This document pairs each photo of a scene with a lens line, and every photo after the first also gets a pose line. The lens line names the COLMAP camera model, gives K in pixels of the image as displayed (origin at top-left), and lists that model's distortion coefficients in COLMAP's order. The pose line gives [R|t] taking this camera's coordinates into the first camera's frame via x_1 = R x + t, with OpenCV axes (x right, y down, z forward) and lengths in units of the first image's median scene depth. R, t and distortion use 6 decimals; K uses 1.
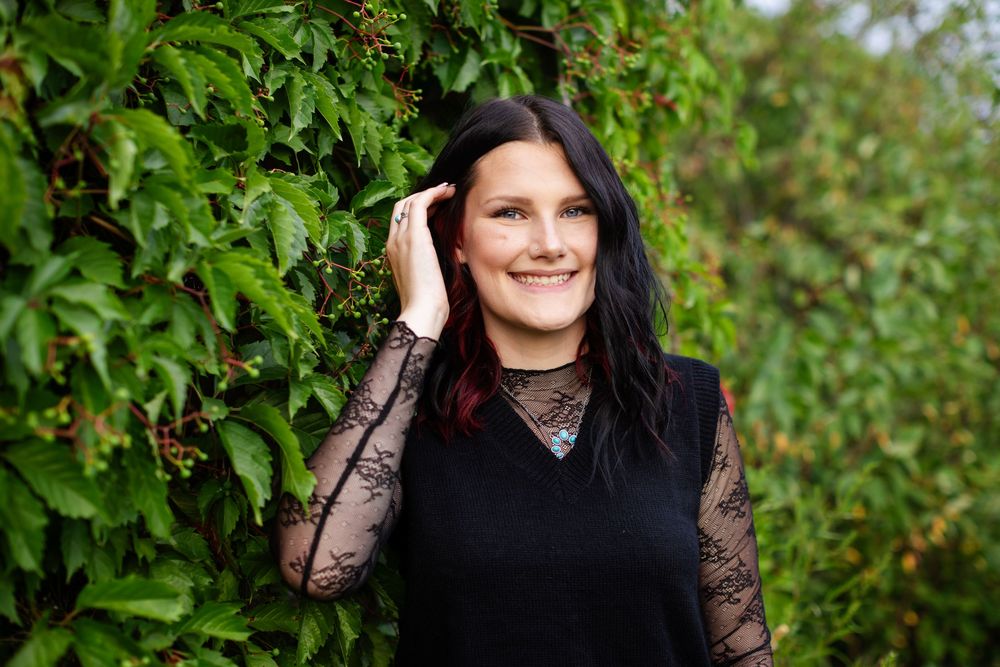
lens RADIAL K [[1504.8, 0, 500.0], [0, 1504.8, 333.5], [0, 0, 1]] dist [-0.137678, 0.039300]
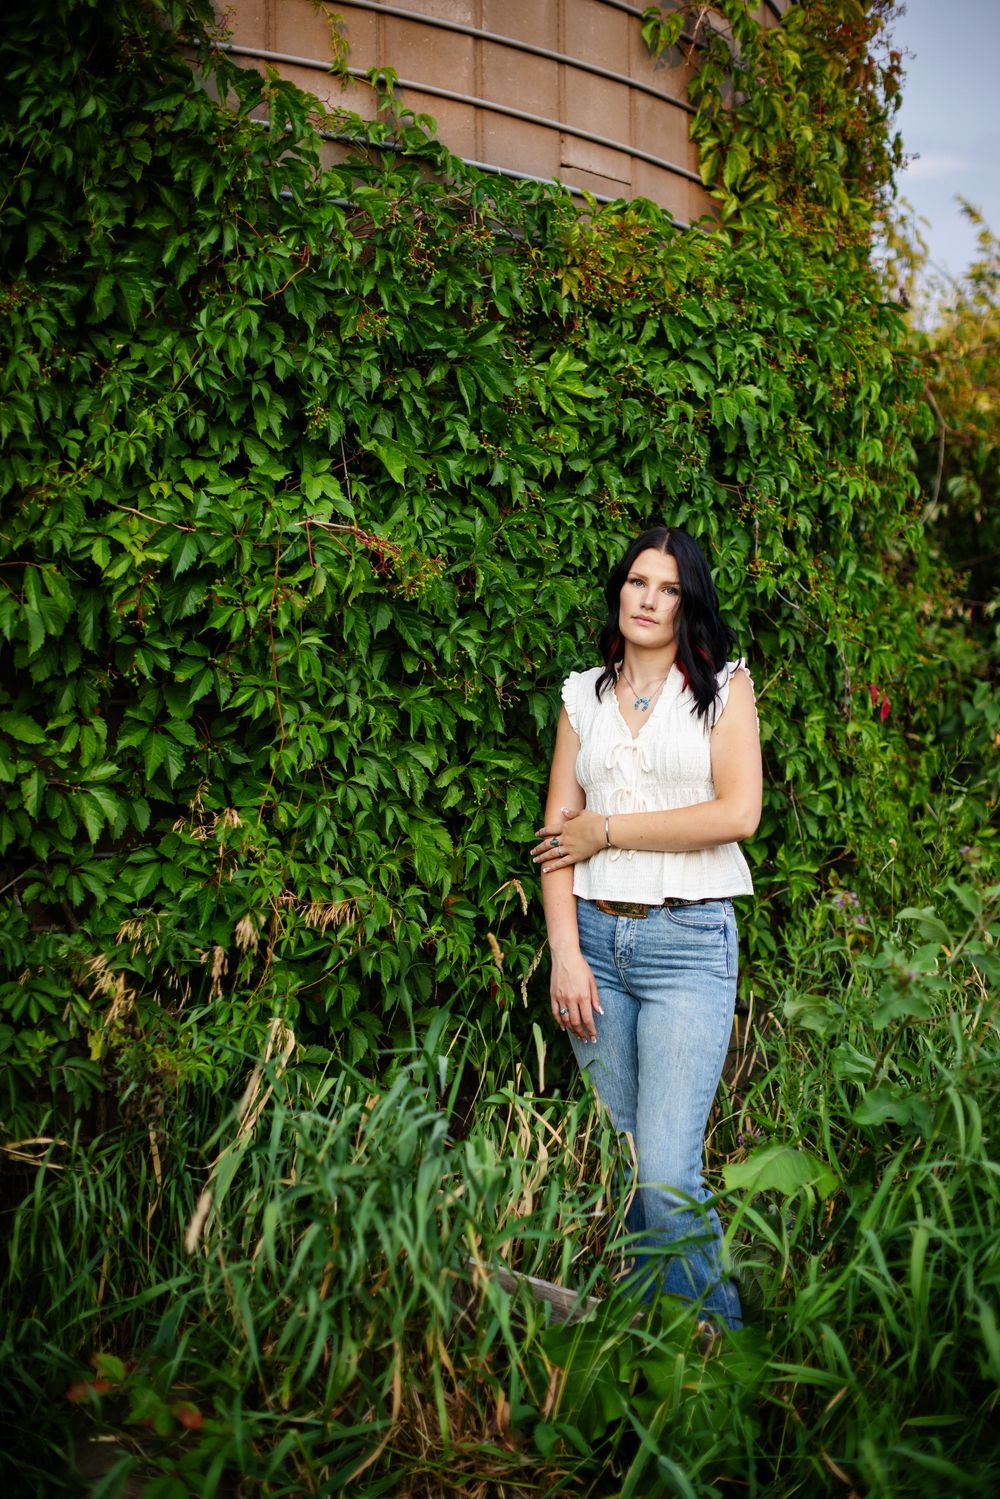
lens RADIAL K [[2169.2, 0, 500.0], [0, 2169.2, 748.2], [0, 0, 1]] dist [-0.097747, -0.000054]
pose [[0.950110, -0.005206, -0.311870, 0.891554], [0.009319, 0.999888, 0.011699, 0.122105], [0.311774, -0.014022, 0.950053, -2.424878]]
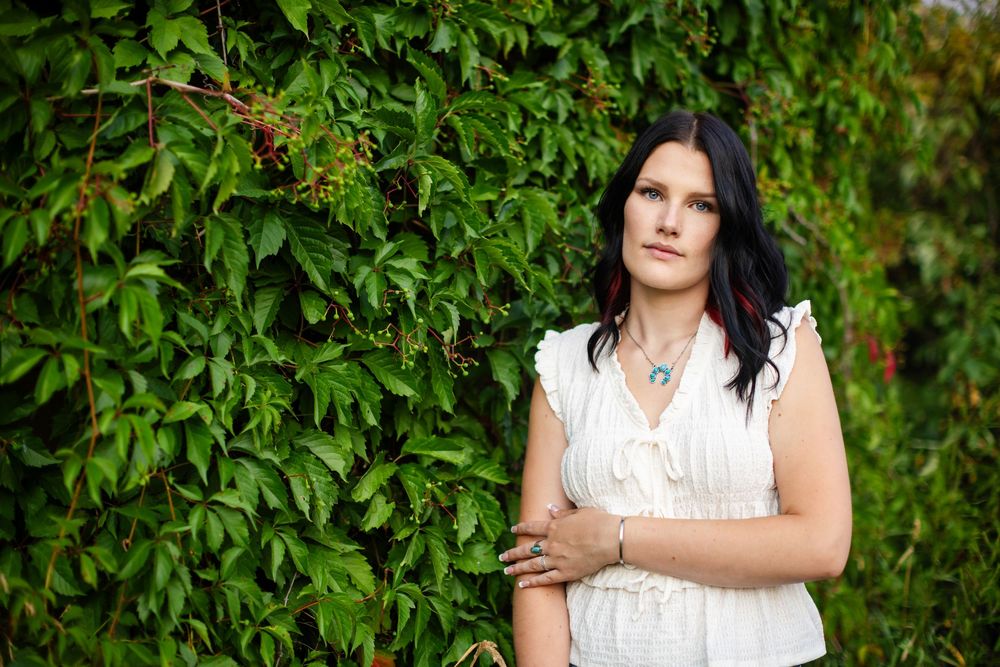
lens RADIAL K [[1447.1, 0, 500.0], [0, 1447.1, 333.5], [0, 0, 1]] dist [-0.097747, -0.000054]
pose [[0.972921, 0.000985, -0.231134, 0.199713], [-0.001913, 0.999991, -0.003788, 0.055131], [0.231128, 0.004128, 0.972915, -0.560942]]
